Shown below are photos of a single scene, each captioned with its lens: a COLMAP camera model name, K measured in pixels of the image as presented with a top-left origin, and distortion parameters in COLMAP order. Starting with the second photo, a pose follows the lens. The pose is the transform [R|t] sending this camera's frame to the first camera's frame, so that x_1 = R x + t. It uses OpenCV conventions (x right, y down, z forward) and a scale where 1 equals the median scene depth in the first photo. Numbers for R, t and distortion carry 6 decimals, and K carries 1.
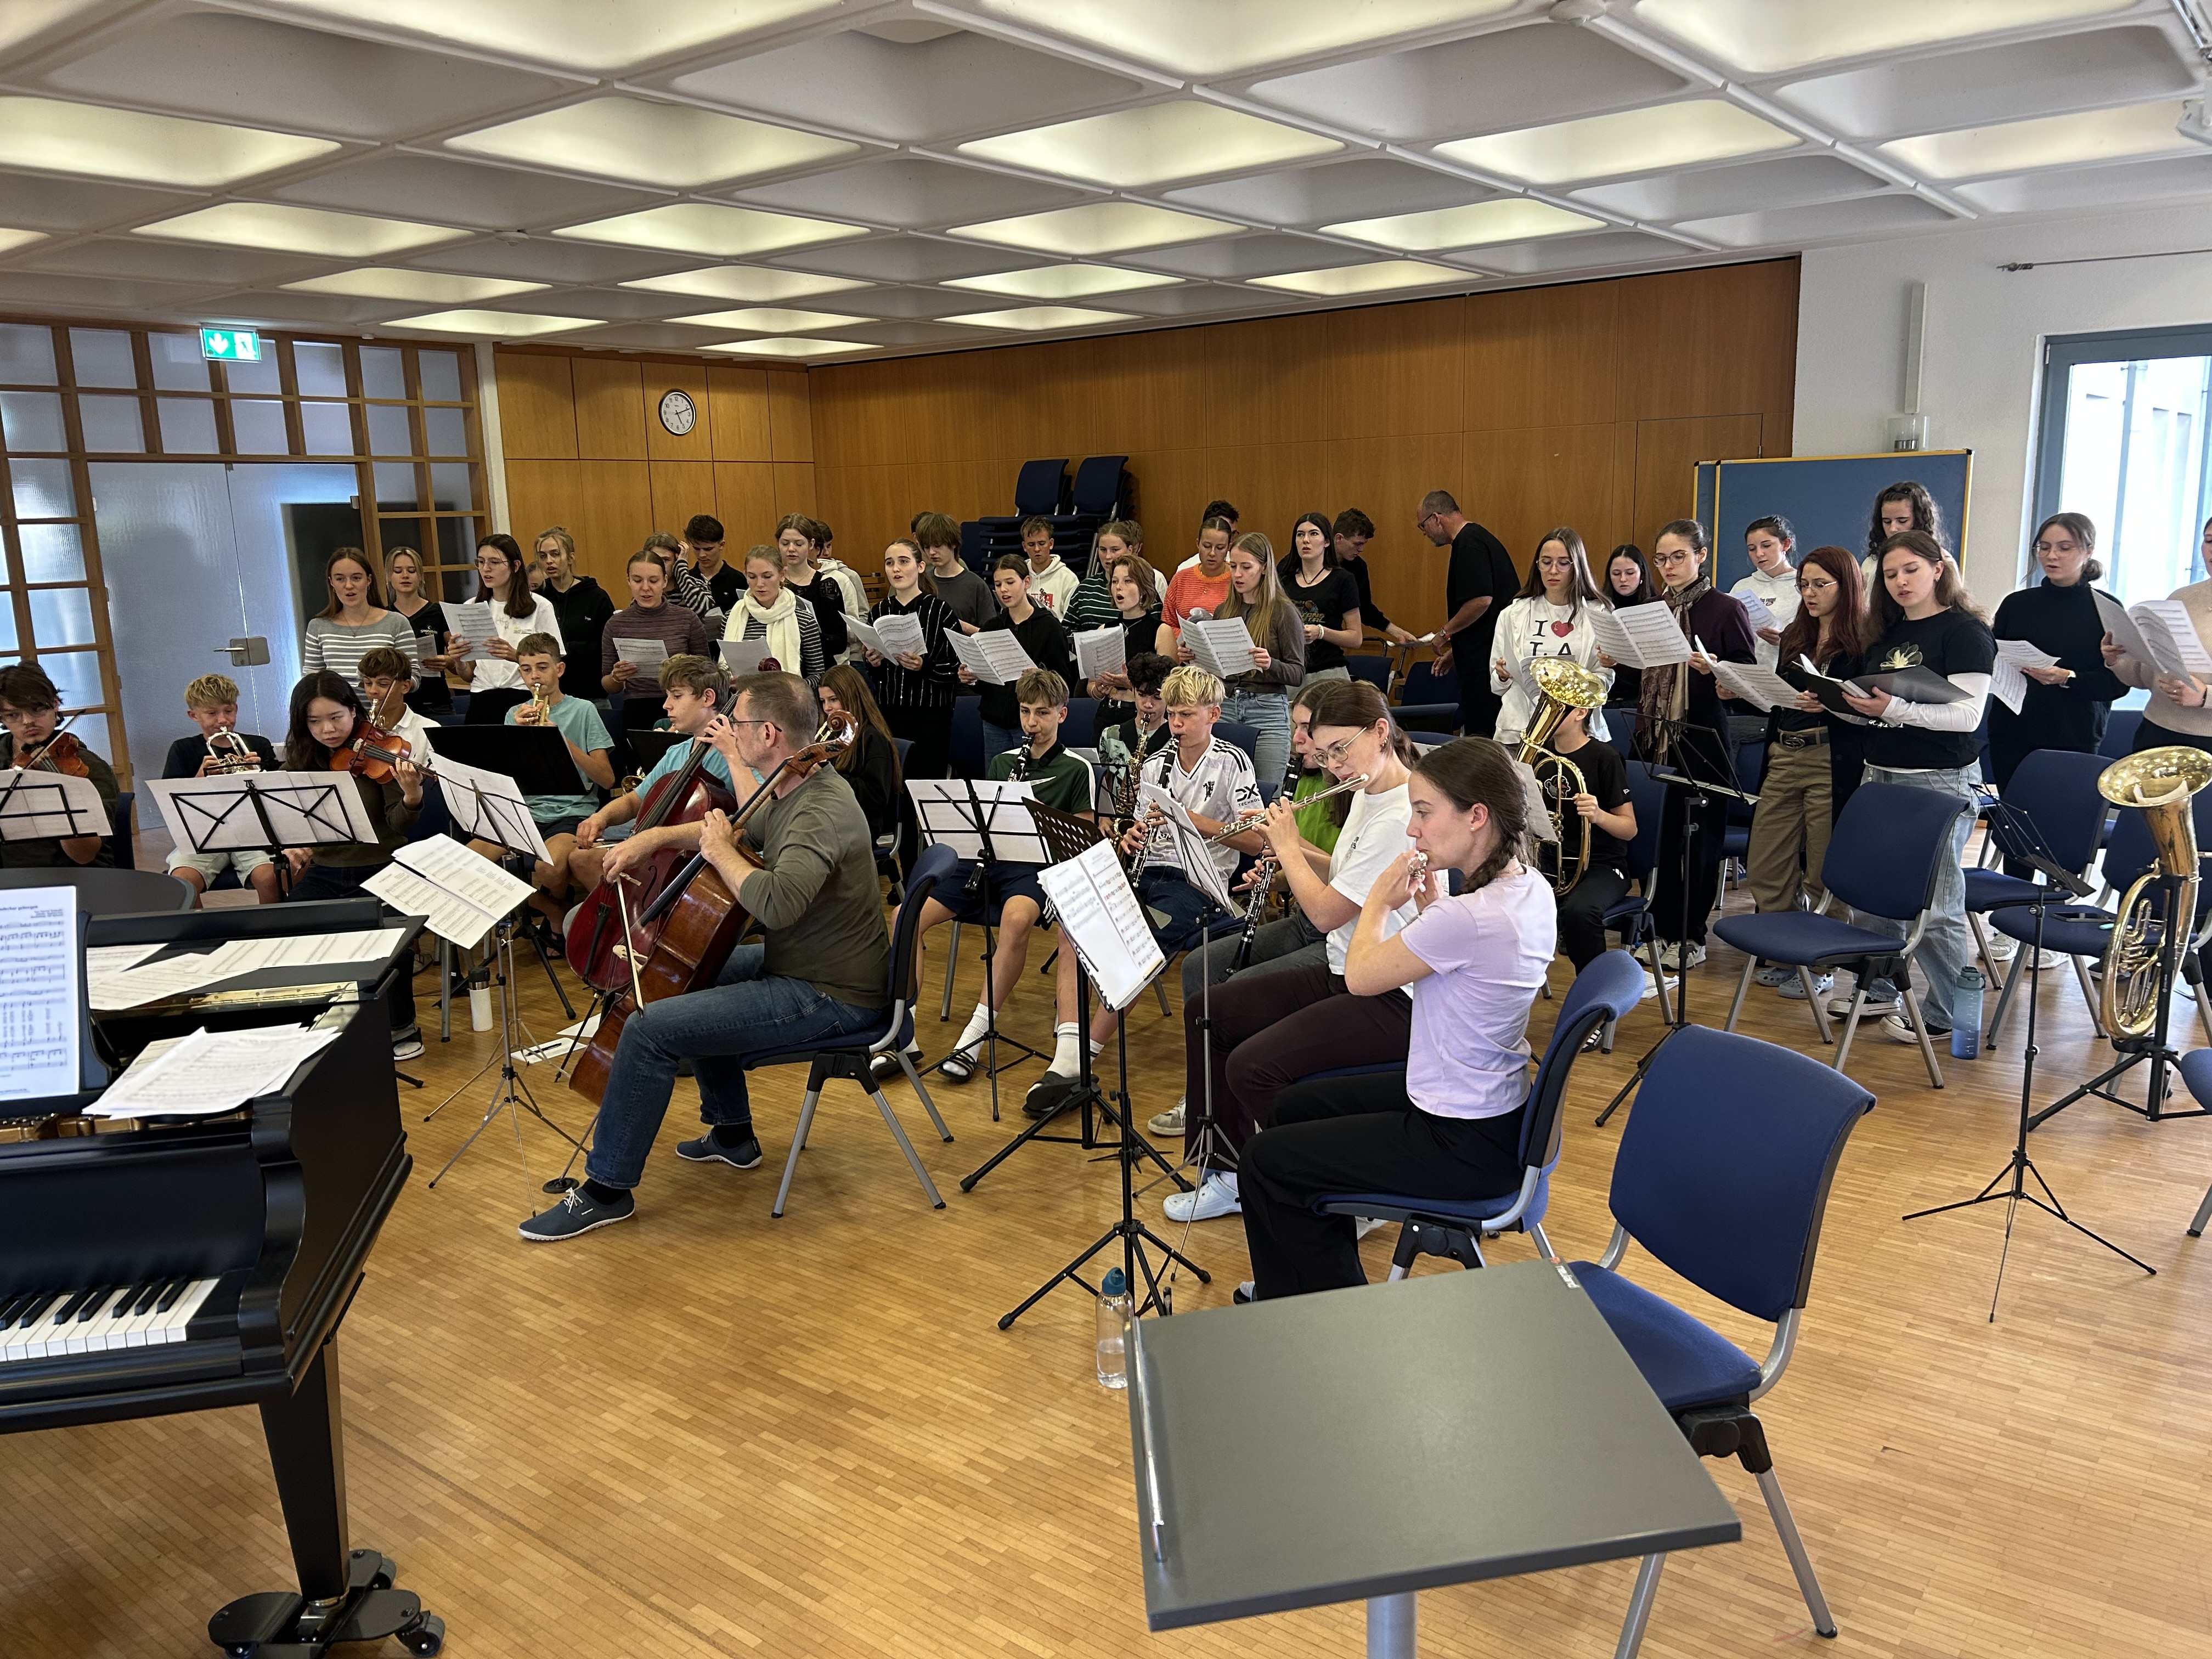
lens RADIAL K [[1686.6, 0, 1108.8], [0, 1686.6, 831.8], [0, 0, 1]] dist [-0.012127, 0.004706]
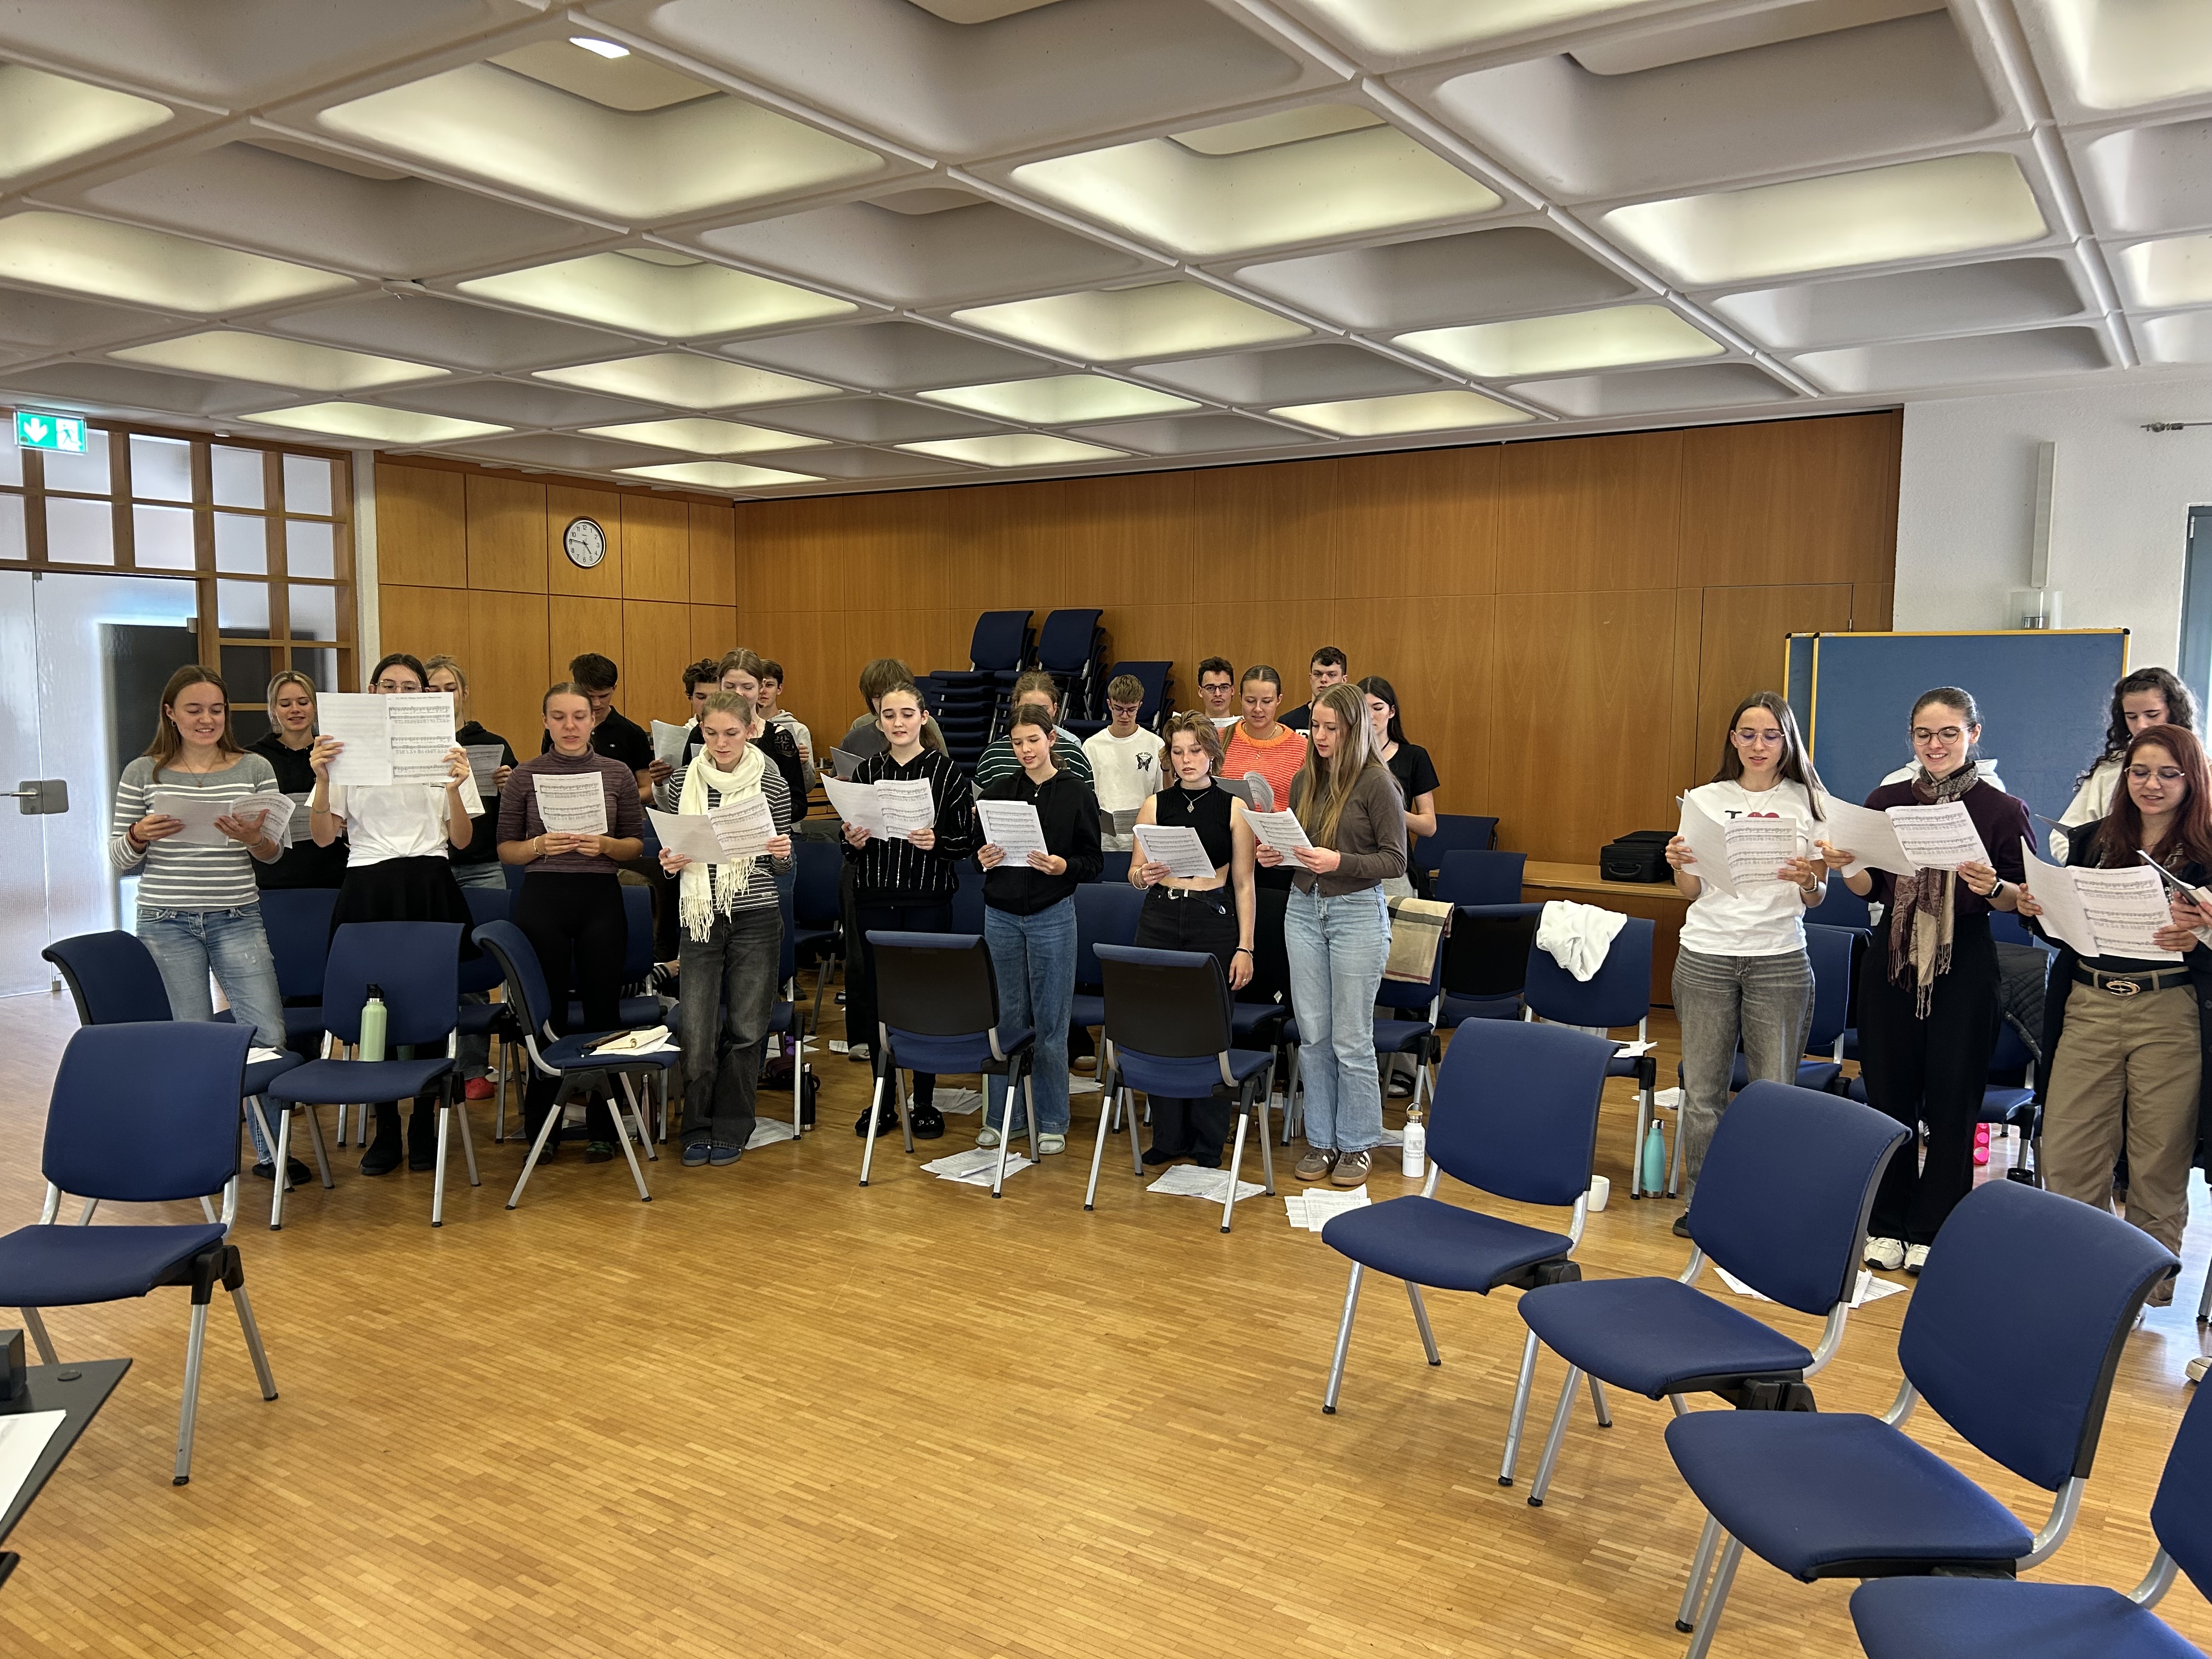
lens RADIAL K [[1686.6, 0, 1103.7], [0, 1686.6, 830.8], [0, 0, 1]] dist [-0.012127, 0.004706]
pose [[0.997184, 0.030336, 0.068587, -0.049693], [-0.023092, 0.994304, -0.104045, -0.017323], [-0.071353, 0.102168, 0.992205, 0.147467]]
